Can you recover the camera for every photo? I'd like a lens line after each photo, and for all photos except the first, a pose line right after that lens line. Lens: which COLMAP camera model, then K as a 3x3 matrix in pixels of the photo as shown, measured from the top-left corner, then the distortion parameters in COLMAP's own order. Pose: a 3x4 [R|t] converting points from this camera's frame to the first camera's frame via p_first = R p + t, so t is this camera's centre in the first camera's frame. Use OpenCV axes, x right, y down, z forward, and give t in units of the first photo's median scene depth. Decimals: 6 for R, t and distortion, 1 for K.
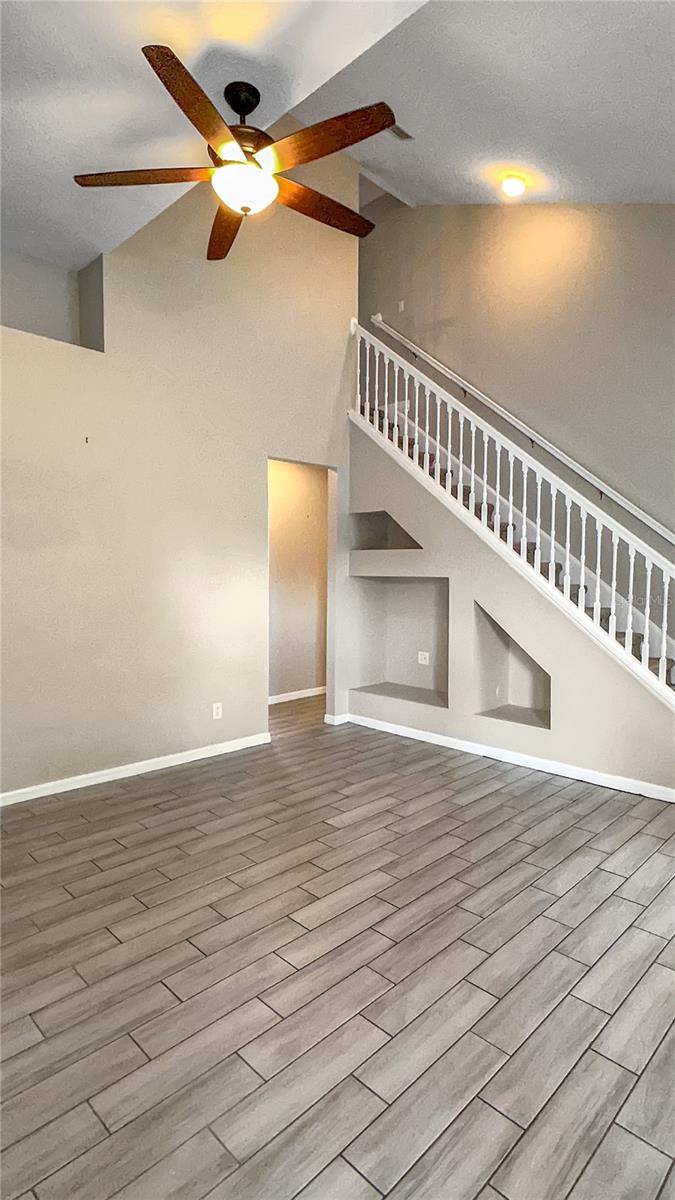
lens RADIAL K [[604.4, 0, 337.5], [0, 604.4, 600.0], [0, 0, 1]] dist [-0.000594, -0.000232]
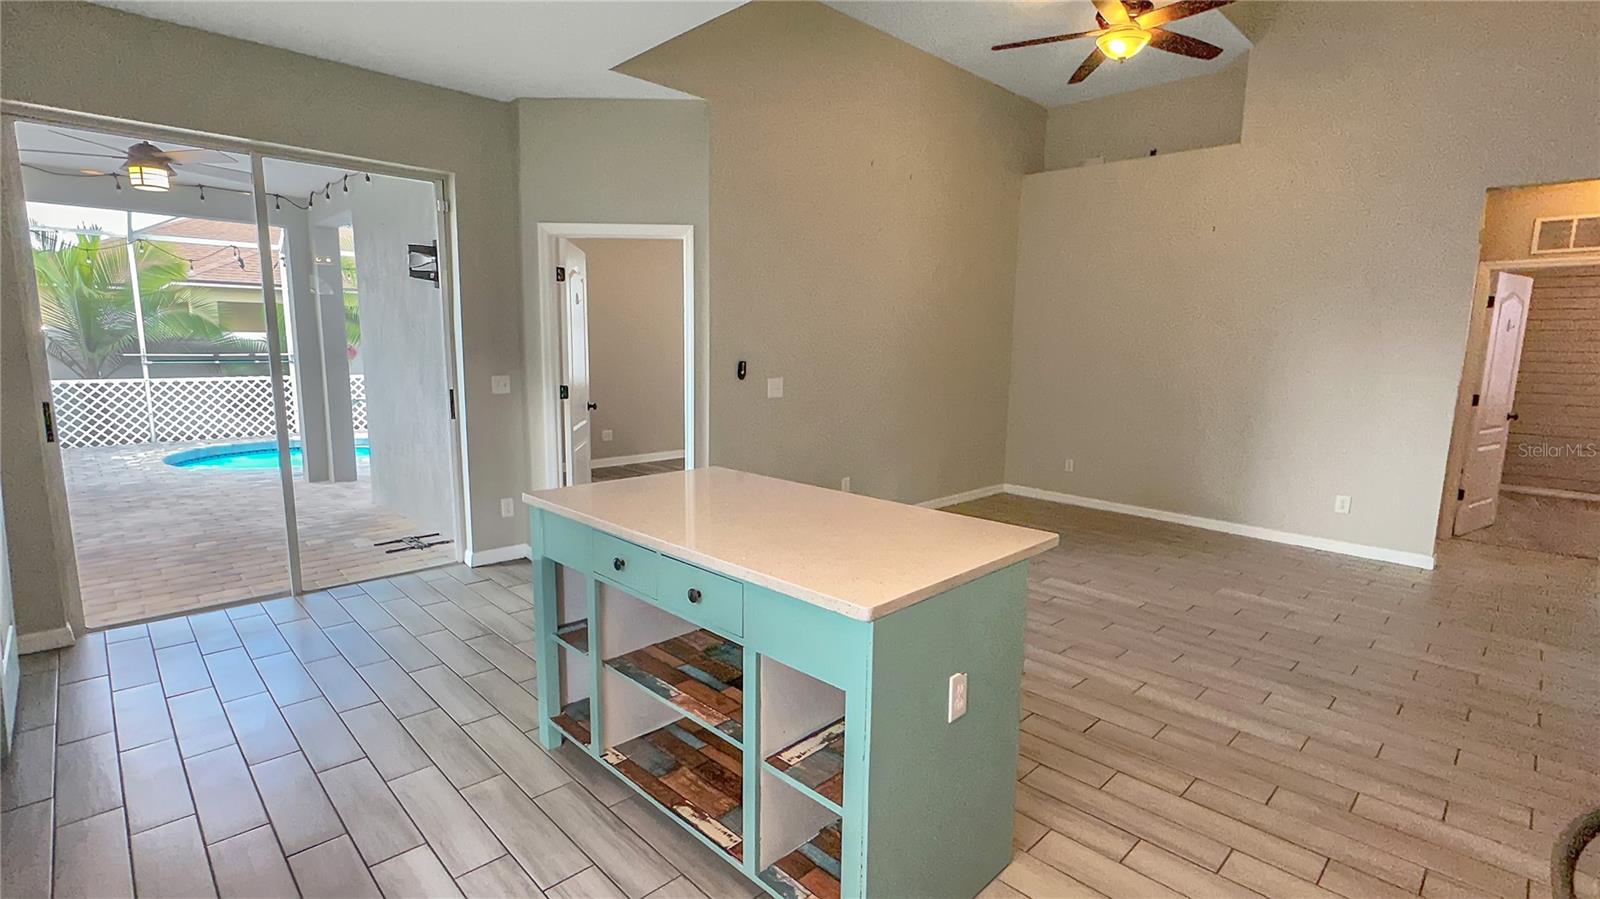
lens RADIAL K [[734.7, 0, 800.0], [0, 734.7, 449.5], [0, 0, 1]] dist [-0.000334, -0.000062]
pose [[-0.006605, 0.141076, -0.989977, 0.826057], [-0.064038, 0.987907, 0.141208, 0.004897], [0.997926, 0.064328, 0.002509, 0.190739]]
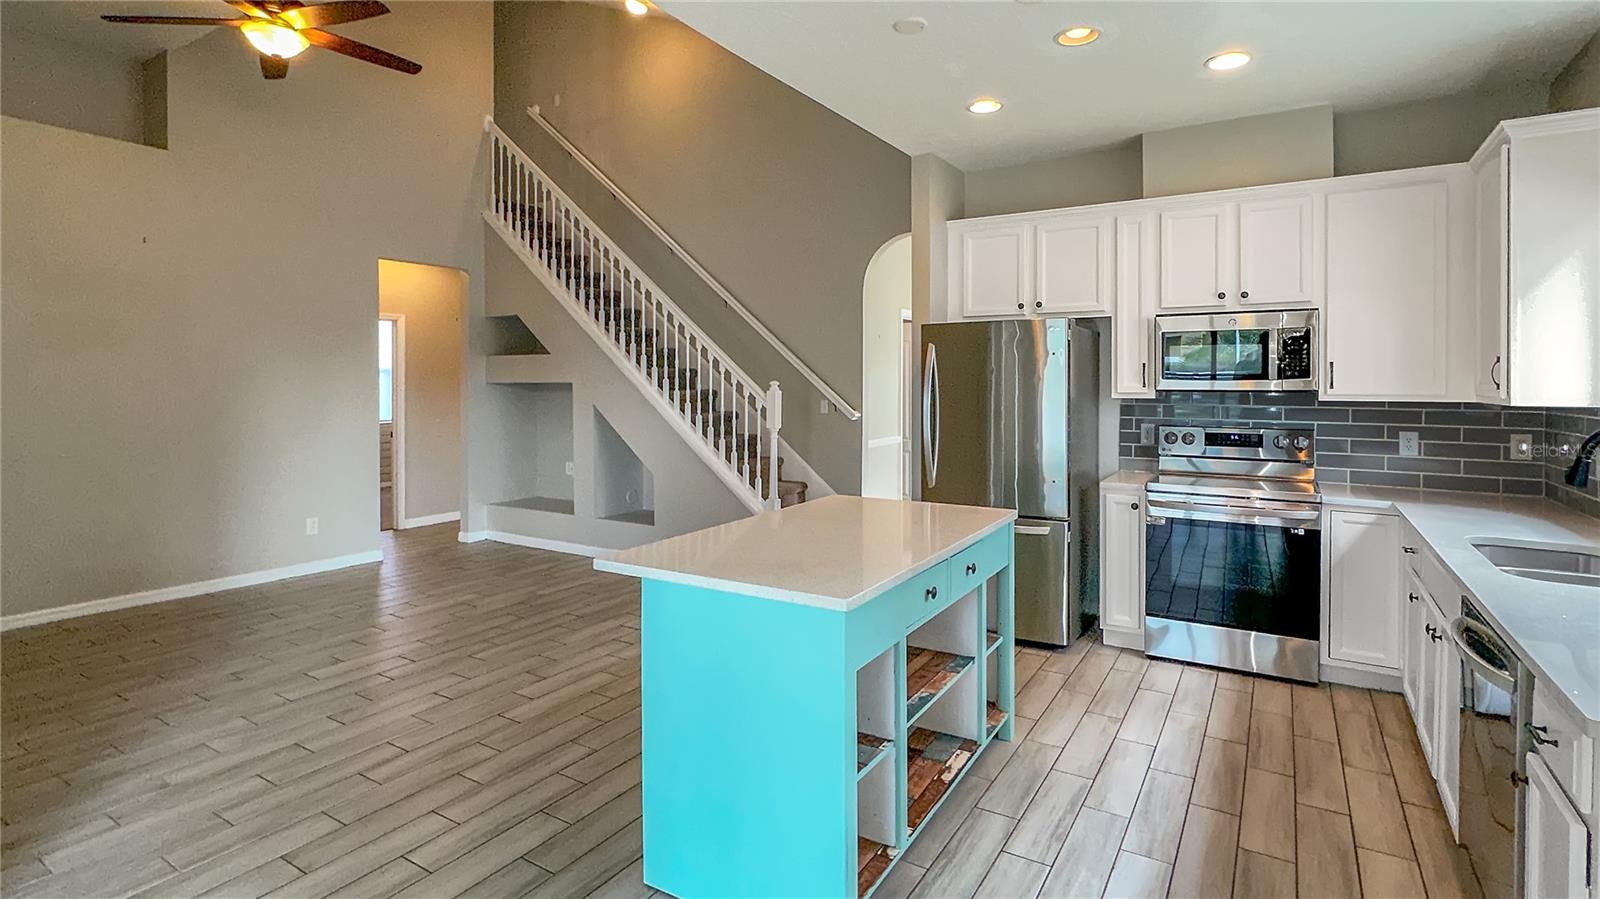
lens RADIAL K [[778.1, 0, 783.3], [0, 778.1, 391.5], [0, 0, 1]] dist [0.000611, 0.000088]
pose [[0.977697, -0.004505, 0.209972, 0.254438], [0.013254, 0.999100, -0.040281, 0.032824], [-0.209602, 0.042165, 0.976877, -0.329955]]
